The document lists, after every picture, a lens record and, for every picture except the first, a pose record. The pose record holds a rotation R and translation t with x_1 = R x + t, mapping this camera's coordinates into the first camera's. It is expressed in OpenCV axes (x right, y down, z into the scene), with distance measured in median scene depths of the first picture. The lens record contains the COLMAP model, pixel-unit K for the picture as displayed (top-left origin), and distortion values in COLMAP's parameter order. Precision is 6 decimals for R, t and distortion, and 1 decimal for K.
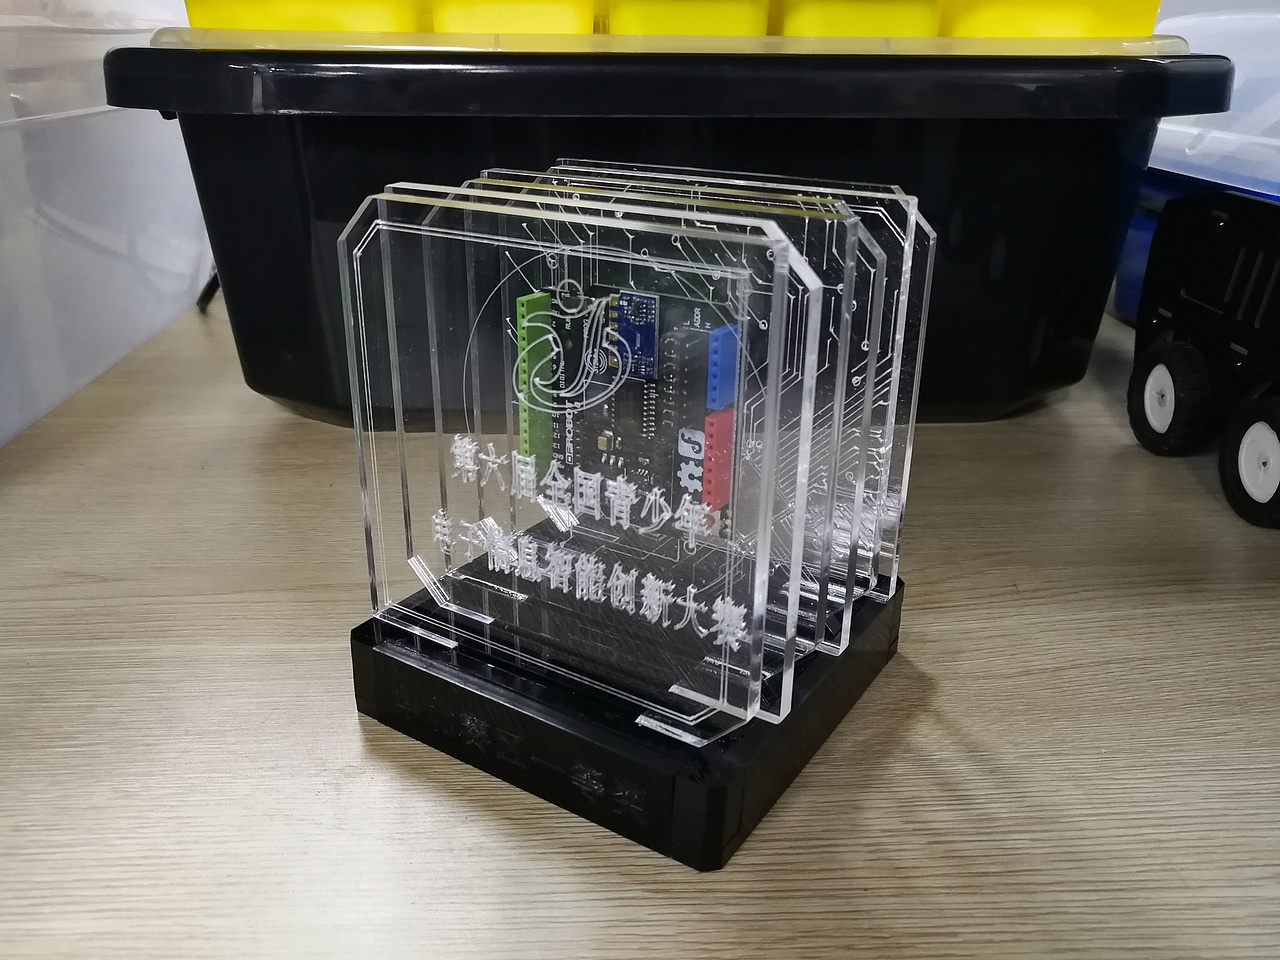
lens RADIAL K [[1081.0, 0, 639.9], [0, 1081.0, 482.3], [0, 0, 1]] dist [0.008561, -0.012803]
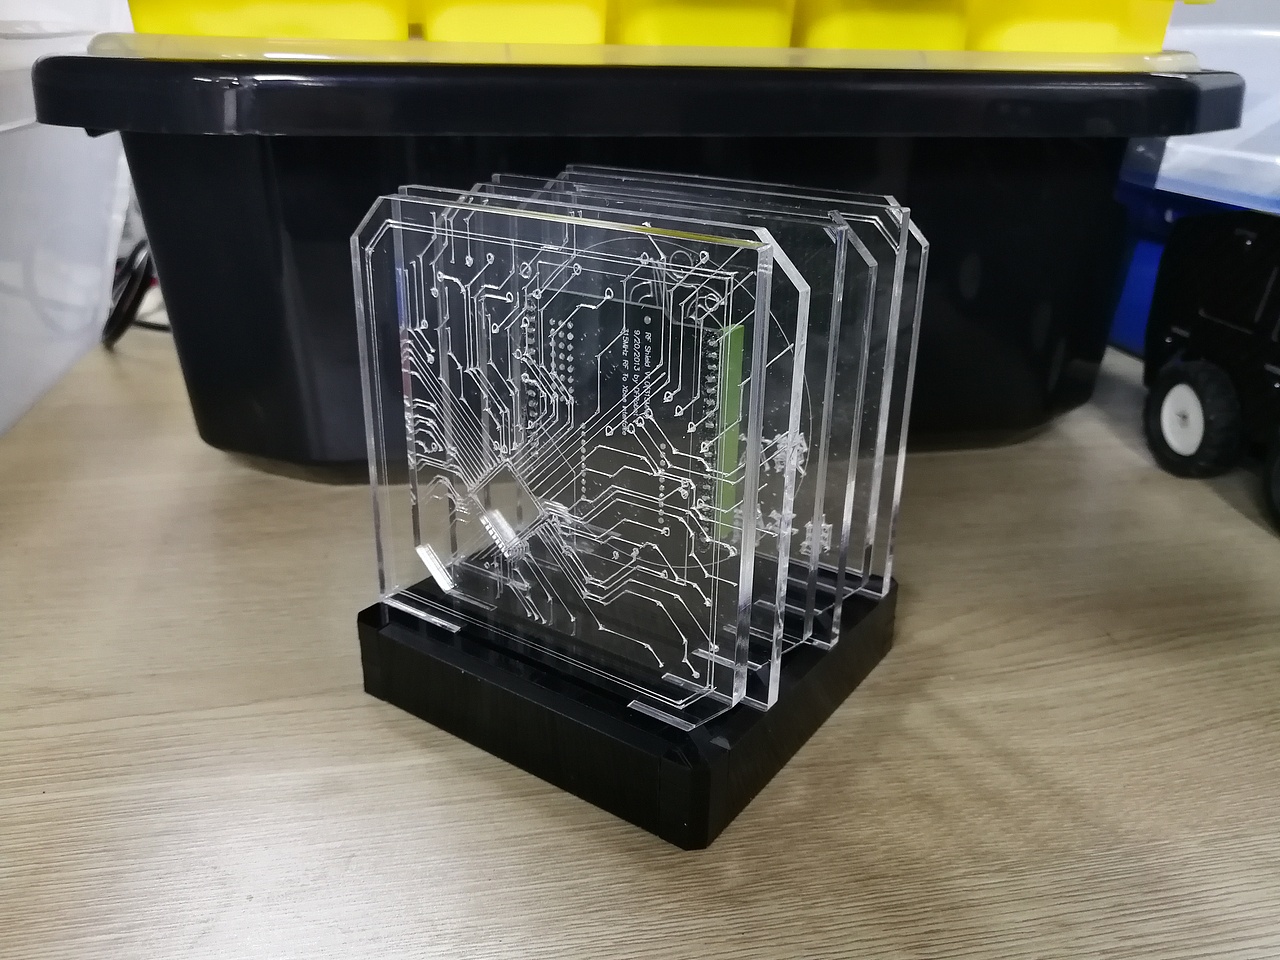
lens RADIAL K [[1081.0, 0, 638.4], [0, 1081.0, 478.0], [0, 0, 1]] dist [0.008561, -0.012803]
pose [[0.990607, -0.042542, 0.129950, -0.145871], [0.043577, 0.999037, -0.005126, -0.044772], [-0.129607, 0.010741, 0.991507, 0.099600]]
